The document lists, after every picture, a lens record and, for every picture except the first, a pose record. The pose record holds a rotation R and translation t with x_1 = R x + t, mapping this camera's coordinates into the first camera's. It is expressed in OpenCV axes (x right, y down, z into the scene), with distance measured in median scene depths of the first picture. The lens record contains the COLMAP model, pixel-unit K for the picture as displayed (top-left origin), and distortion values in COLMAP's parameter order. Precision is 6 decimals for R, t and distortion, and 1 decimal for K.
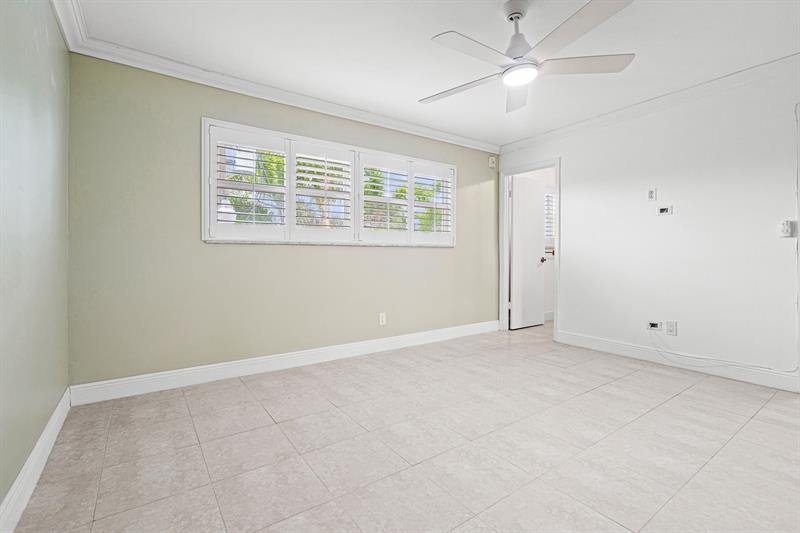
lens RADIAL K [[365.2, 0, 403.4], [0, 365.2, 253.8], [0, 0, 1]] dist [-0.000061, 0.002502]
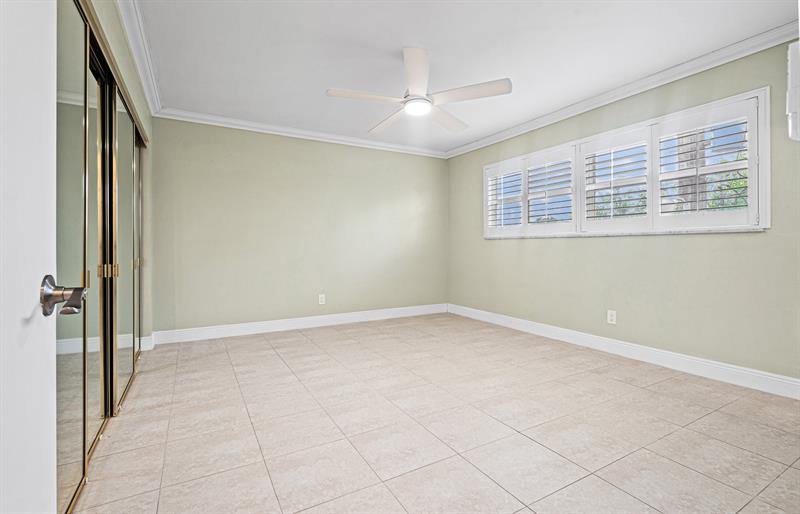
lens RADIAL K [[376.6, 0, 429.6], [0, 376.6, 250.2], [0, 0, 1]] dist [-0.009970, 0.000678]
pose [[-0.057236, 0.009834, -0.998312, 1.137529], [0.007680, 0.999926, 0.009409, 0.002242], [0.998331, -0.007129, -0.057307, 0.777405]]
